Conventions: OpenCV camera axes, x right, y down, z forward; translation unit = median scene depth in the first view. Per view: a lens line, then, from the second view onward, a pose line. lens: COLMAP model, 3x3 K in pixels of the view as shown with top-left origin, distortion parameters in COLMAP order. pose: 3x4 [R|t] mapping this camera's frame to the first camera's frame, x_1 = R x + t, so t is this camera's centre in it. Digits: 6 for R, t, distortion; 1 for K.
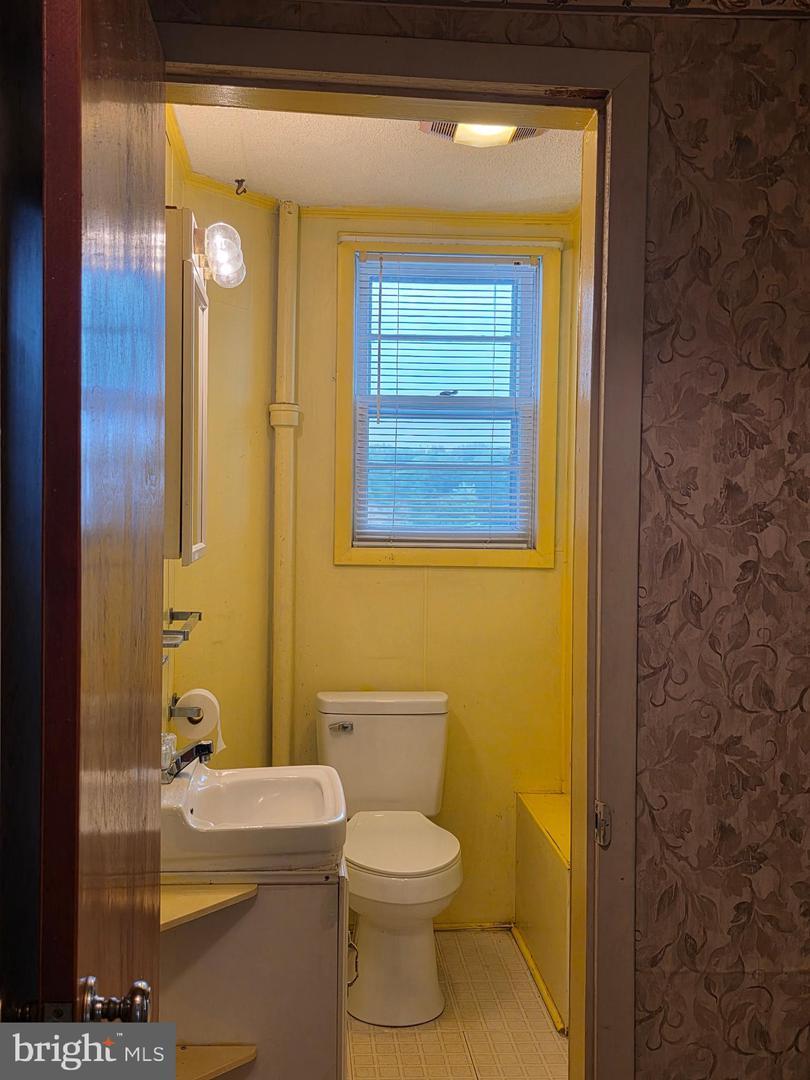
lens RADIAL K [[1172.7, 0, 405.0], [0, 1172.7, 540.0], [0, 0, 1]] dist [0.108933, -0.001449]
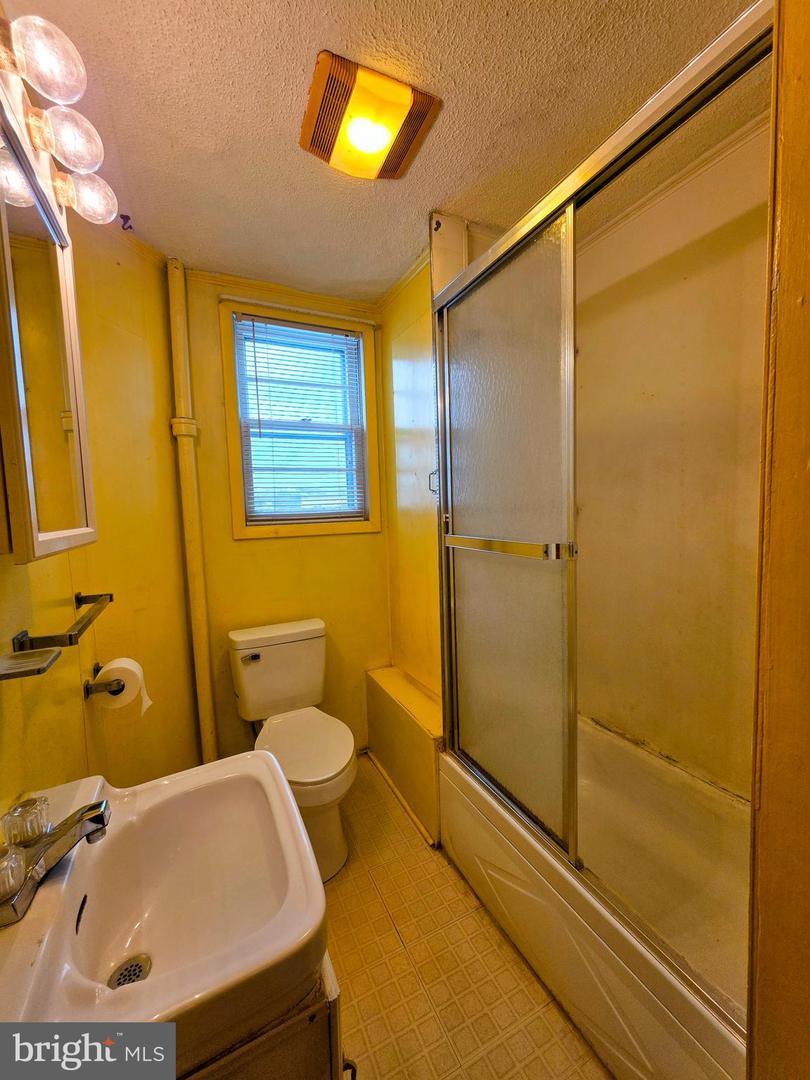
lens RADIAL K [[414.3, 0, 405.0], [0, 414.3, 540.0], [0, 0, 1]] dist [0.001473, 0.000287]
pose [[0.928681, -0.071264, 0.363969, -0.051805], [0.054094, 0.996898, 0.057166, 0.004952], [-0.366913, -0.033401, 0.929655, 0.480893]]
